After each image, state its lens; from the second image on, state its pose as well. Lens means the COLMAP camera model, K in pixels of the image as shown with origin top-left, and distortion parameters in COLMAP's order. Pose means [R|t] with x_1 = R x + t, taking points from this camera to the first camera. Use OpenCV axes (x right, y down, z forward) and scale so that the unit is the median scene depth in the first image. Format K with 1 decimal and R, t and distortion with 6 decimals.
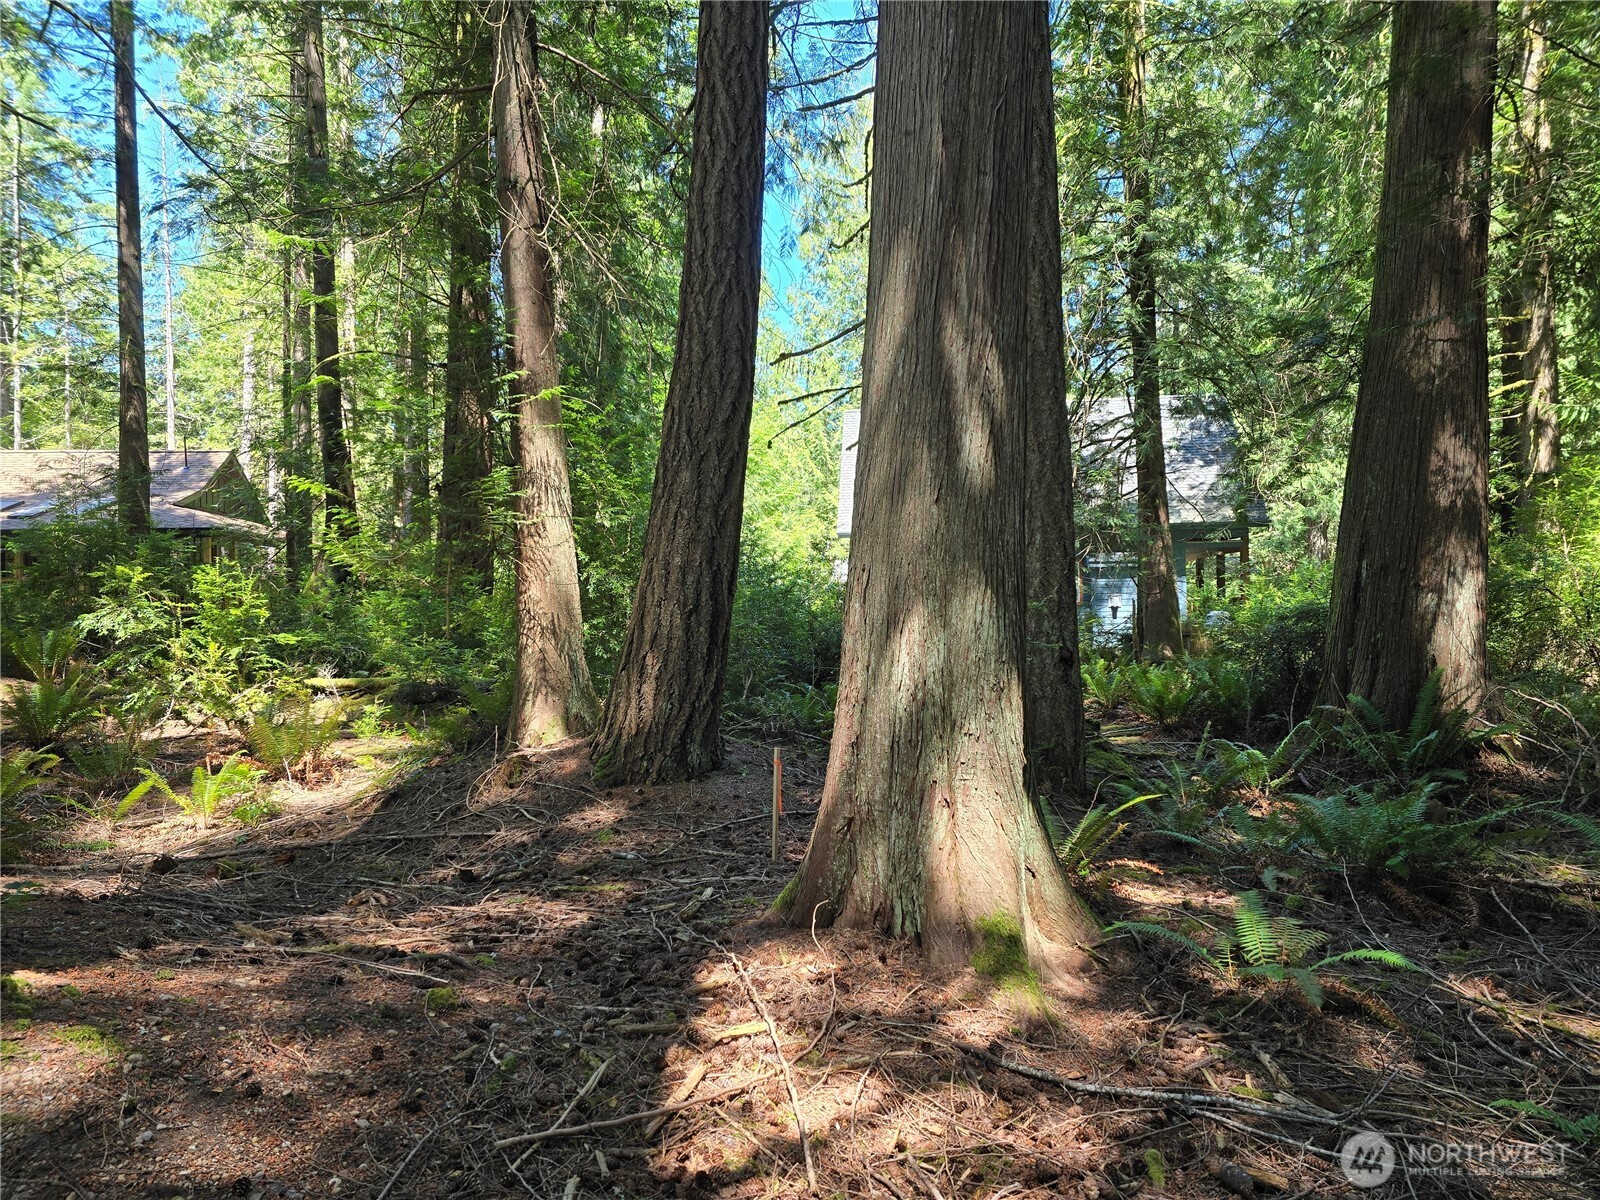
lens RADIAL K [[1076.4, 0, 806.0], [0, 1076.4, 603.0], [0, 0, 1]] dist [0.071685, -0.075199]
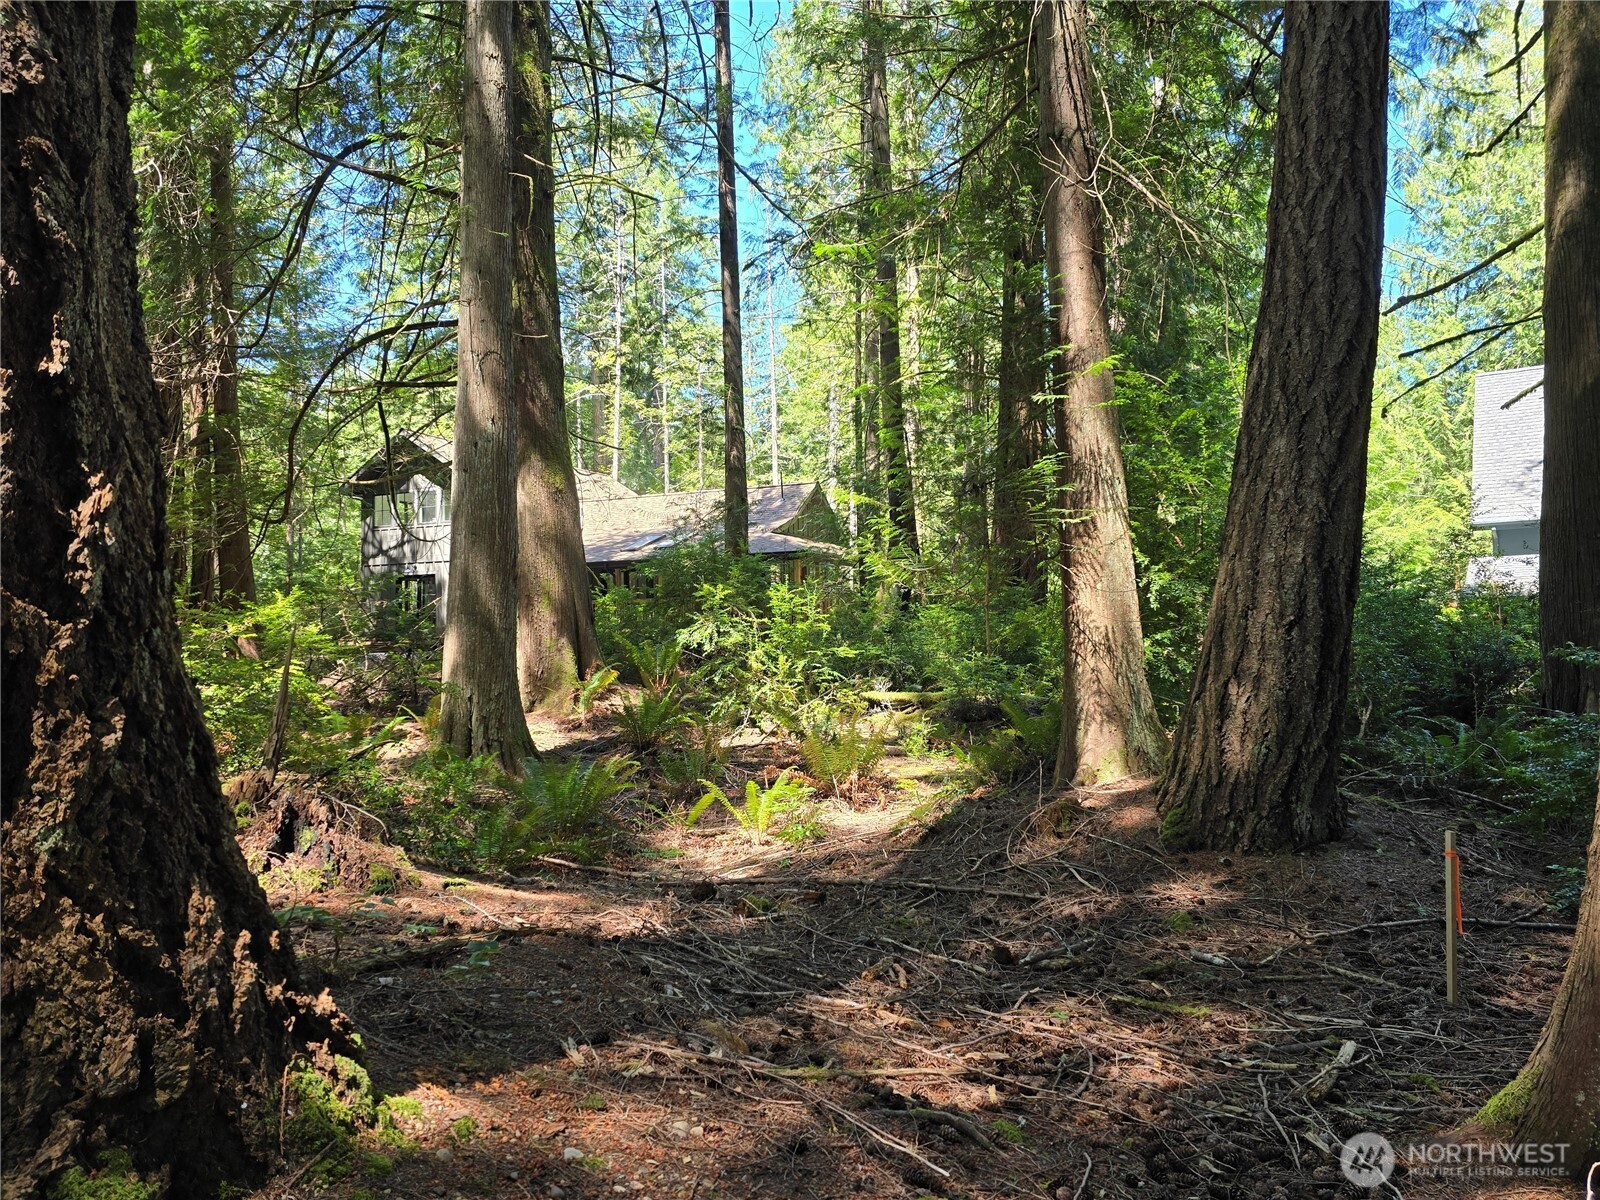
lens RADIAL K [[1071.5, 0, 796.4], [0, 1071.5, 592.6], [0, 0, 1]] dist [0.075266, -0.076703]
pose [[0.869672, -0.020238, -0.493215, -0.027510], [0.009956, 0.999675, -0.023465, 0.000110], [0.493529, 0.015497, 0.869591, 0.139596]]
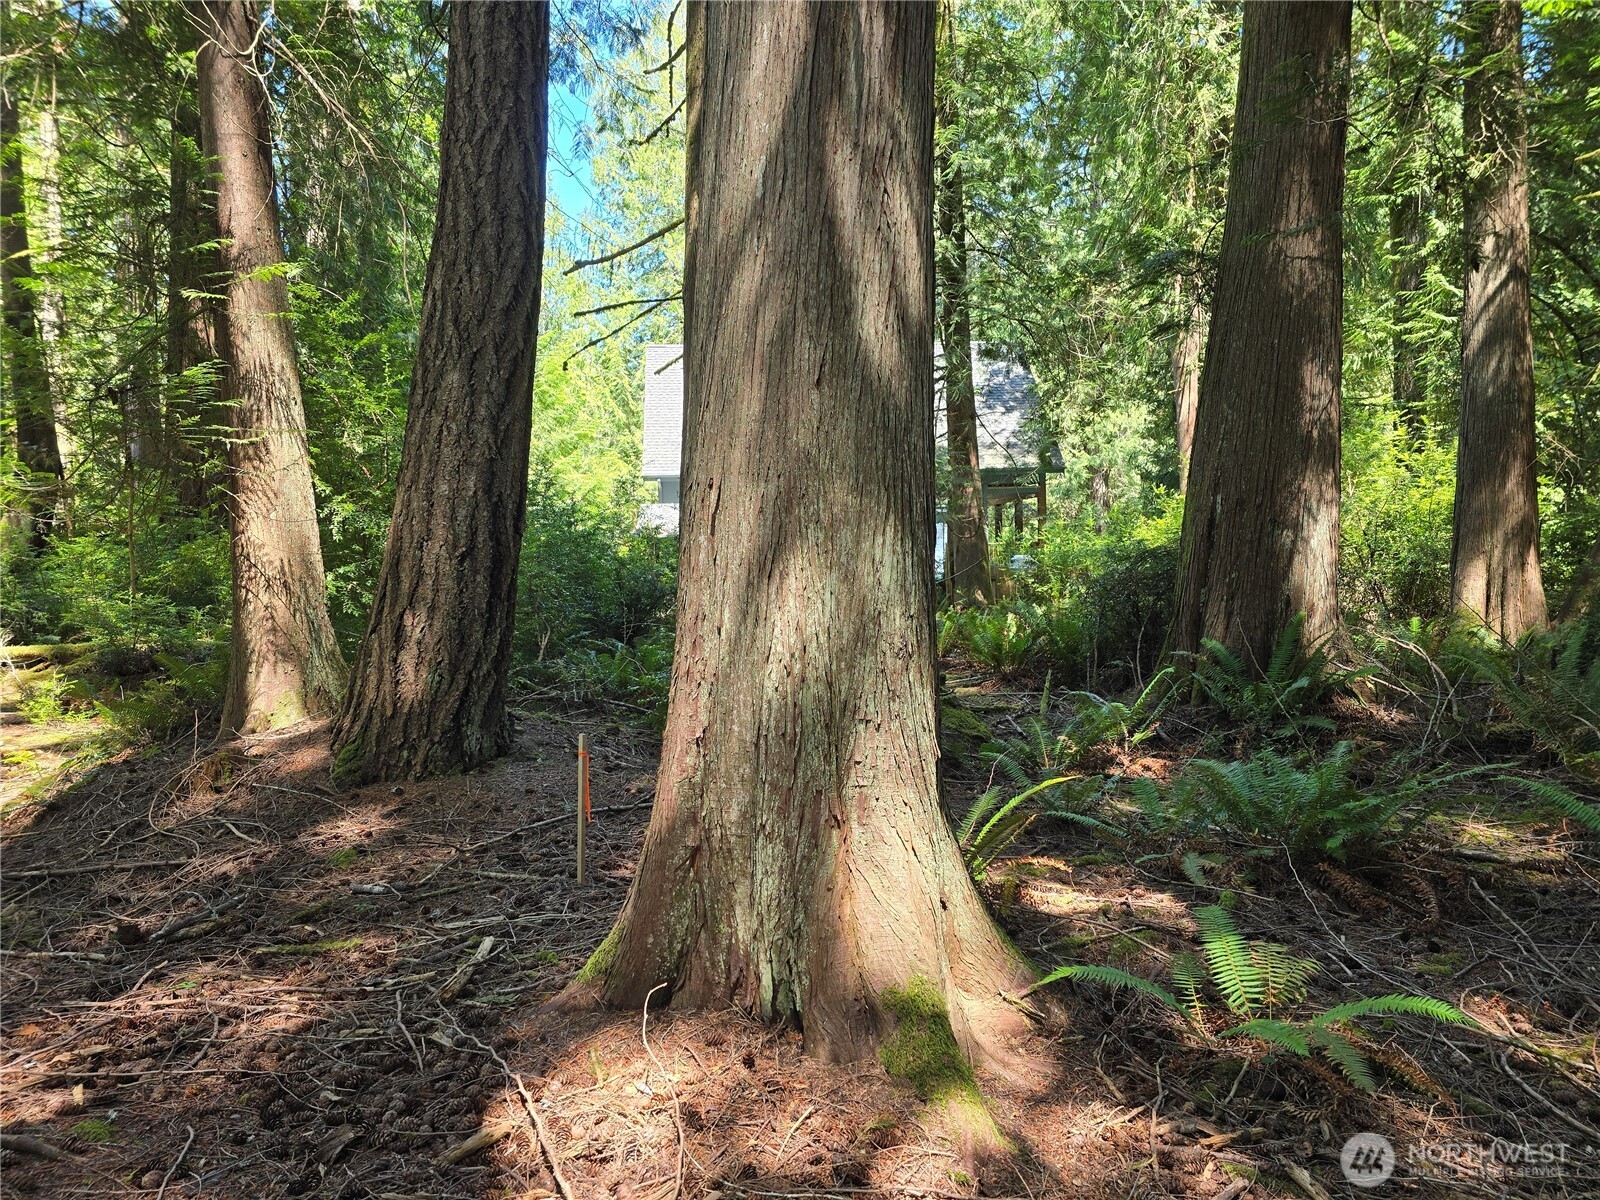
lens RADIAL K [[1076.4, 0, 806.0], [0, 1076.4, 603.0], [0, 0, 1]] dist [0.071685, -0.075199]
pose [[0.983549, -0.016882, 0.179852, -0.004779], [0.008293, 0.998793, 0.048404, 0.005331], [-0.180452, -0.046116, 0.982502, 0.150791]]
